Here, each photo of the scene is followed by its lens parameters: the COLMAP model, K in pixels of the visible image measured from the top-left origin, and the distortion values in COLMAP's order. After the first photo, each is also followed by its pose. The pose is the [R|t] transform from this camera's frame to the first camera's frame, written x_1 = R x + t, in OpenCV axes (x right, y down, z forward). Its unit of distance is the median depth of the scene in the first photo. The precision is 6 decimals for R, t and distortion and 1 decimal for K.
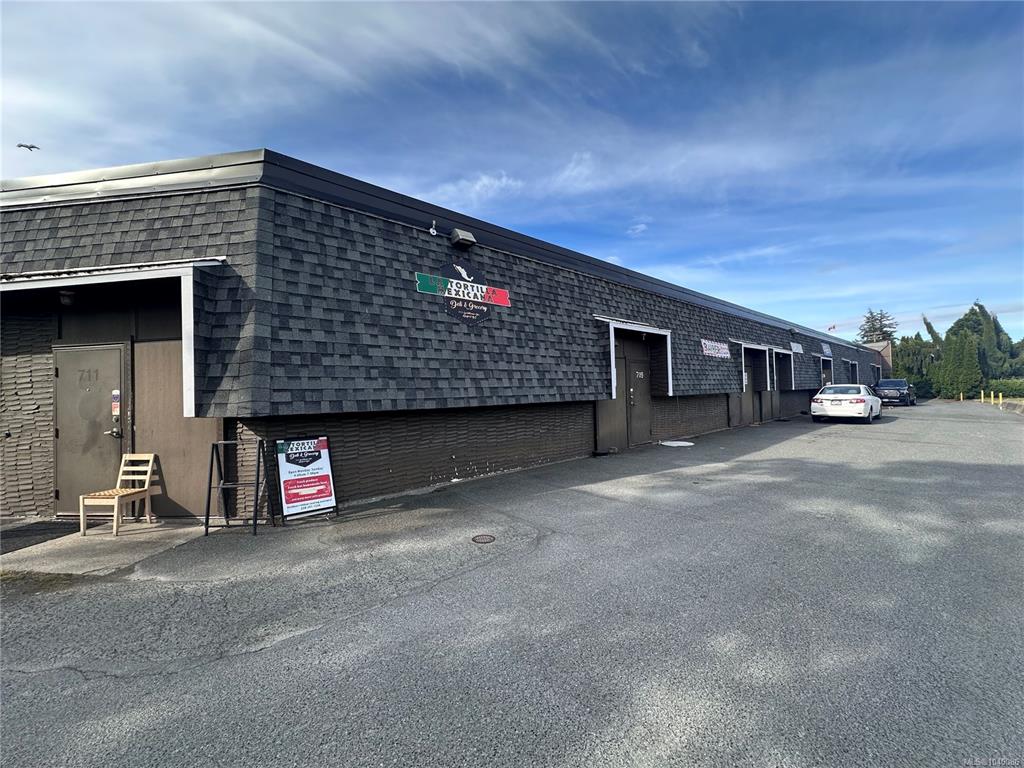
lens RADIAL K [[403.5, 0, 512.0], [0, 403.5, 384.0], [0, 0, 1]] dist [-0.003166, 0.000090]
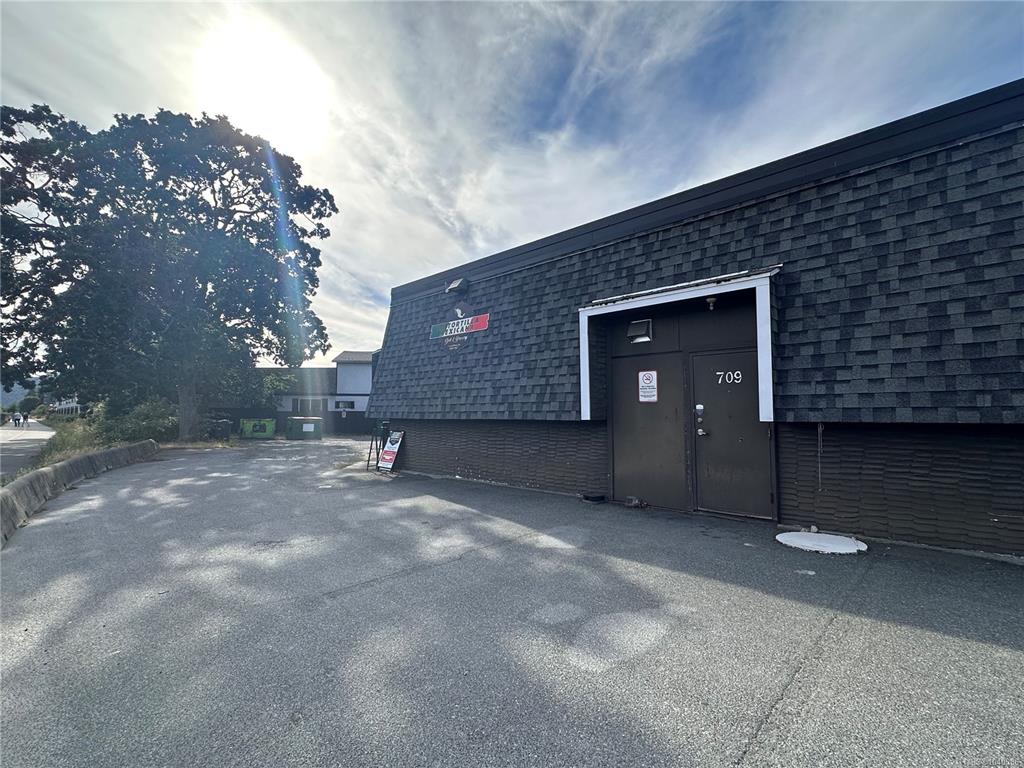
lens RADIAL K [[477.0, 0, 512.0], [0, 477.0, 384.0], [0, 0, 1]] dist [-0.001941, -0.000237]
pose [[0.082908, -0.033607, -0.995990, 1.783503], [0.025344, 0.999179, -0.031605, -0.003764], [0.996235, -0.022622, 0.083692, 1.351178]]
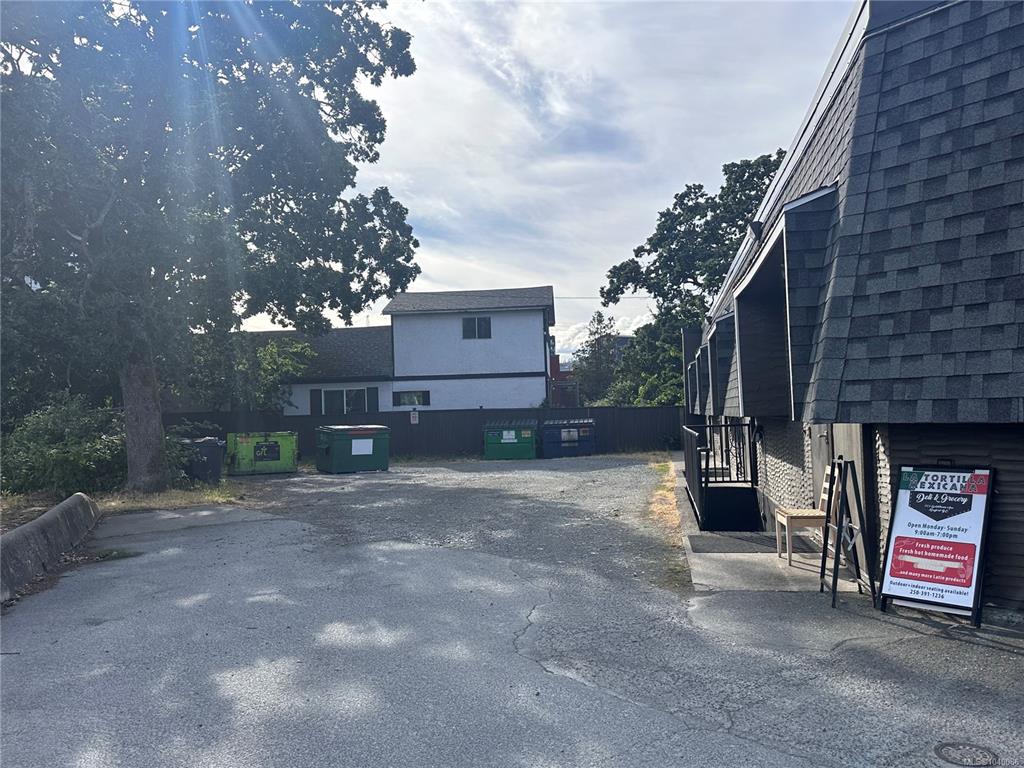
lens RADIAL K [[825.1, 0, 512.0], [0, 825.1, 384.0], [0, 0, 1]] dist [0.160285, -0.243521]
pose [[-0.044544, -0.003576, -0.999001, 0.626997], [0.062082, 0.998051, -0.006340, -0.004882], [0.997077, -0.062302, -0.044235, 0.480745]]
